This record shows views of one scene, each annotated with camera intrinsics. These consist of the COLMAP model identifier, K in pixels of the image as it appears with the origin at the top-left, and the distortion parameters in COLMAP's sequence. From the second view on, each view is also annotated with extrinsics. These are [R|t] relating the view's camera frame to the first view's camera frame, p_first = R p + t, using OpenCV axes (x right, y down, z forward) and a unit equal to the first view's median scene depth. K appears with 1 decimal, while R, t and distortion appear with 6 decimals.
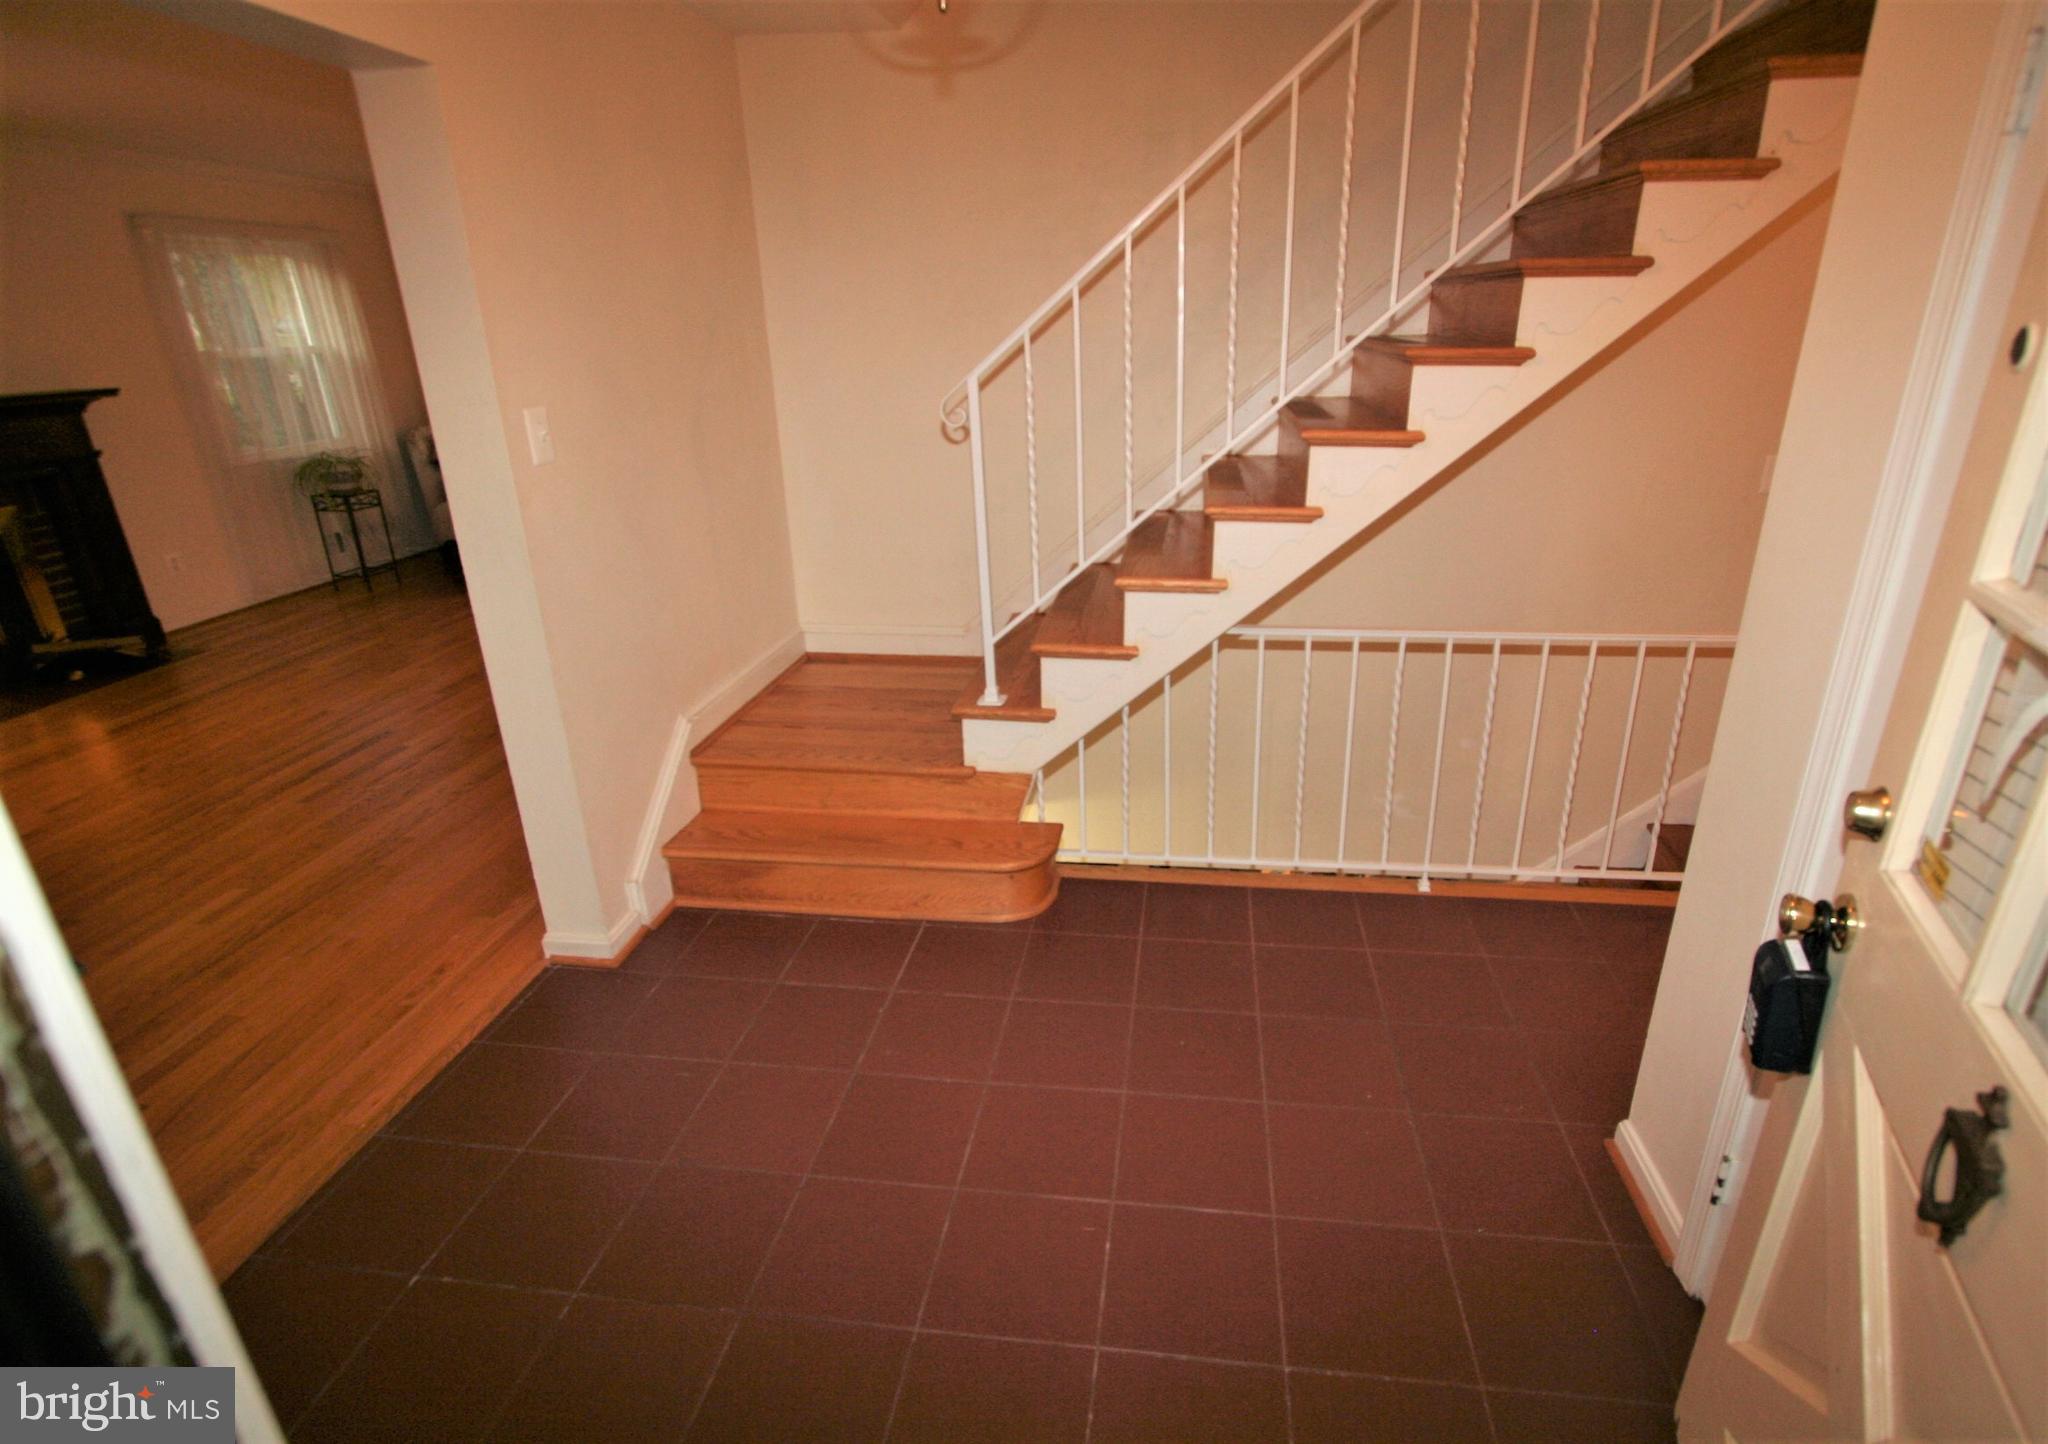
lens RADIAL K [[1050.4, 0, 1077.2], [0, 1050.4, 724.8], [0, 0, 1]] dist [0.001106, 0.000372]
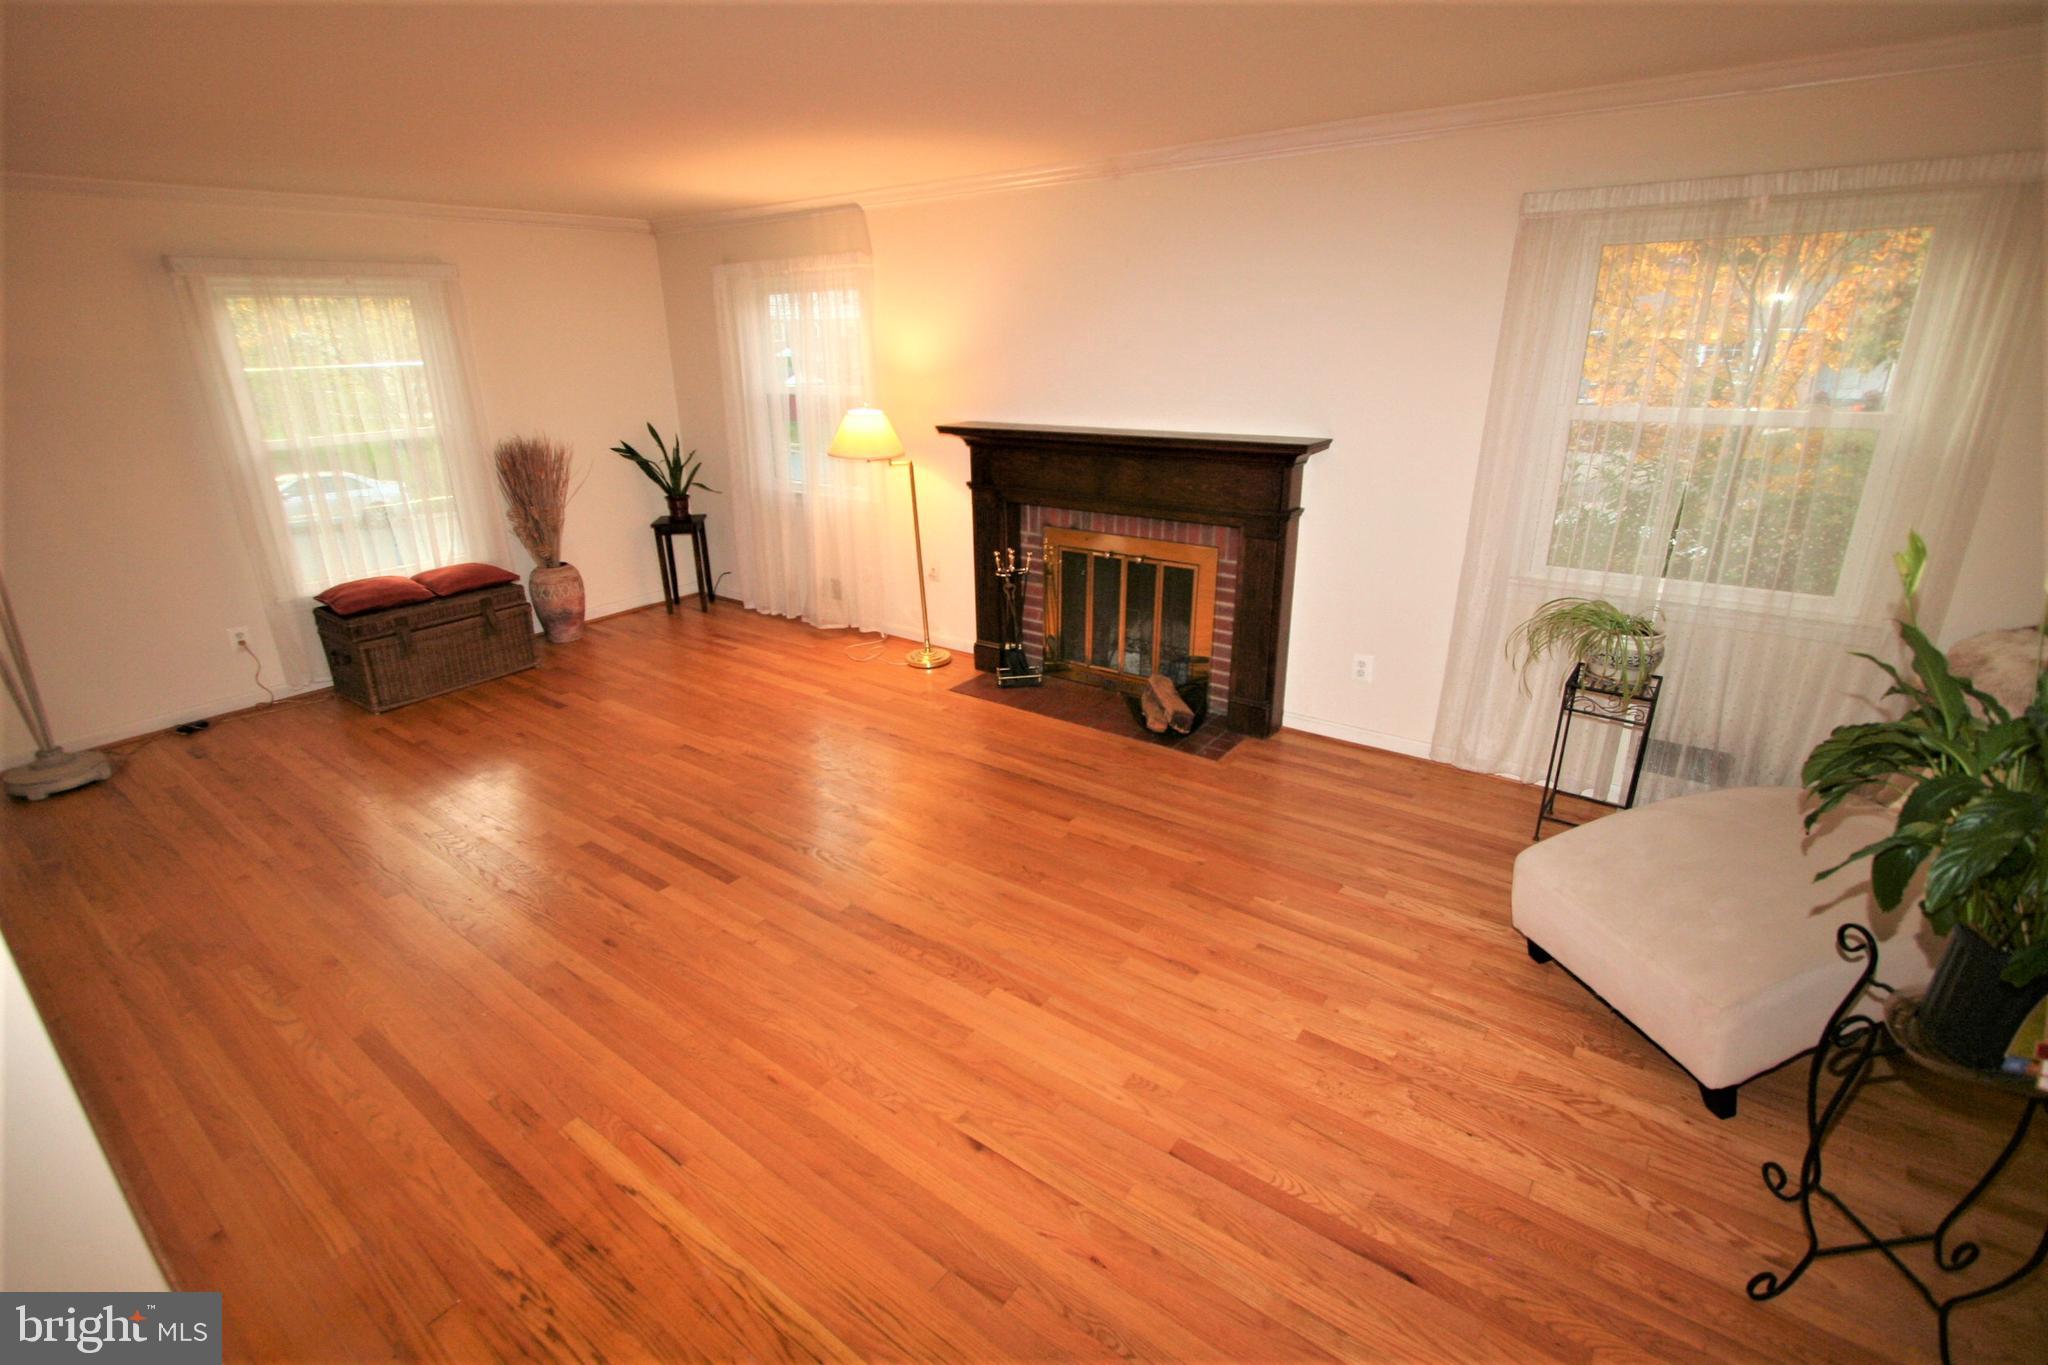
lens RADIAL K [[953.8, 0, 1004.2], [0, 953.8, 687.5], [0, 0, 1]] dist [-0.003577, -0.000492]
pose [[-0.506303, 0.326222, -0.798271, -0.182642], [-0.292594, 0.805789, 0.514872, -0.464483], [0.811200, 0.494251, -0.312523, 1.112330]]
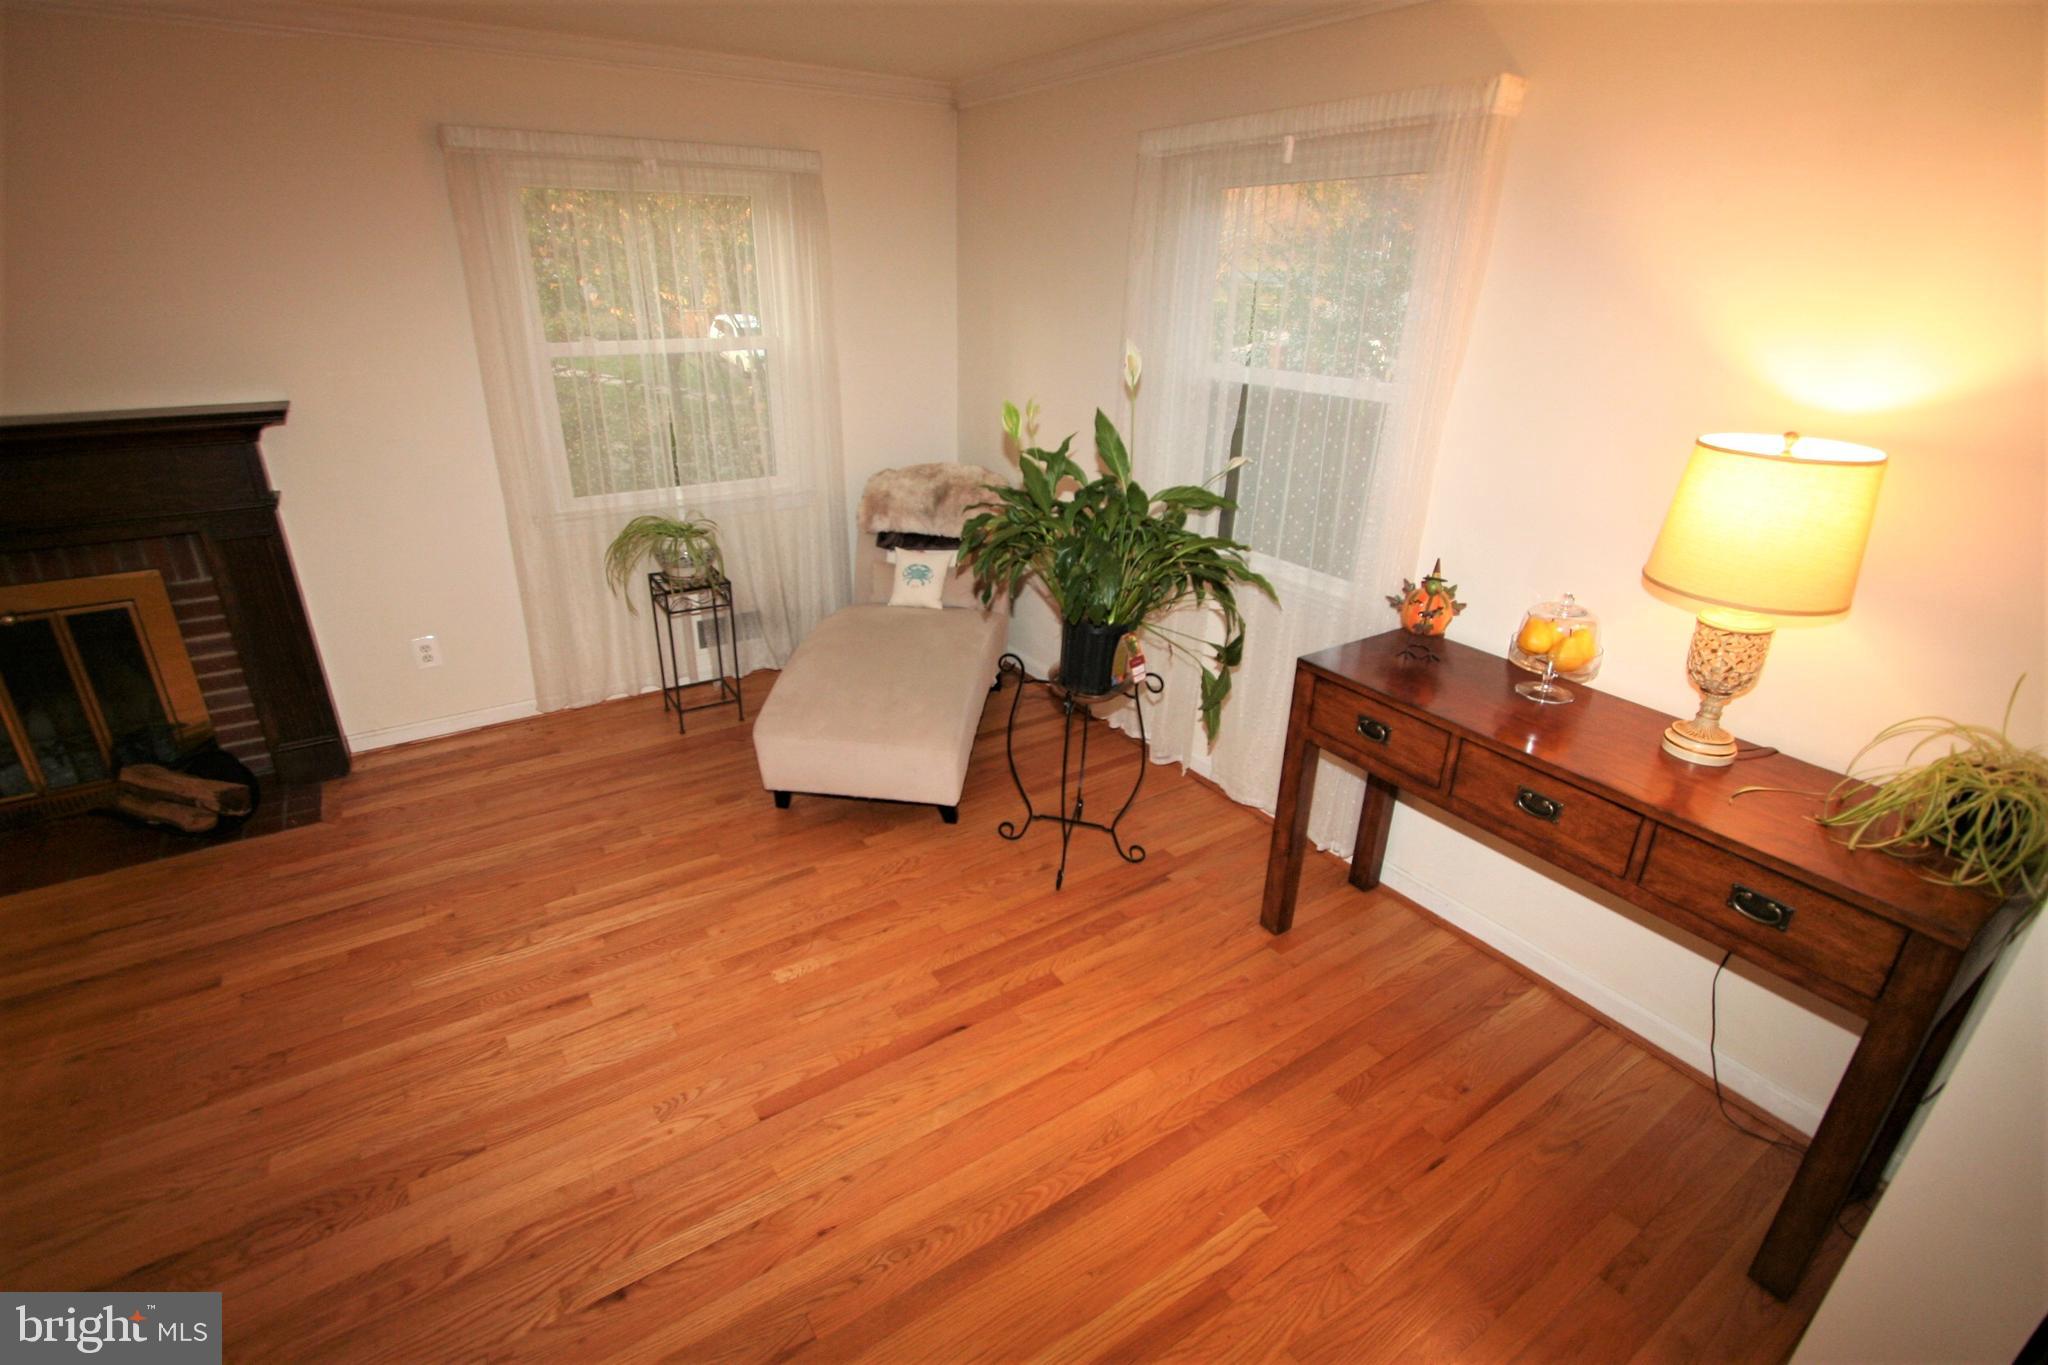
lens RADIAL K [[953.8, 0, 1004.2], [0, 953.8, 687.5], [0, 0, 1]] dist [-0.003577, -0.000492]
pose [[0.635656, 0.334004, -0.695976, -0.194417], [-0.304442, 0.936948, 0.171591, -0.387798], [0.709405, 0.102812, 0.697262, 0.918202]]
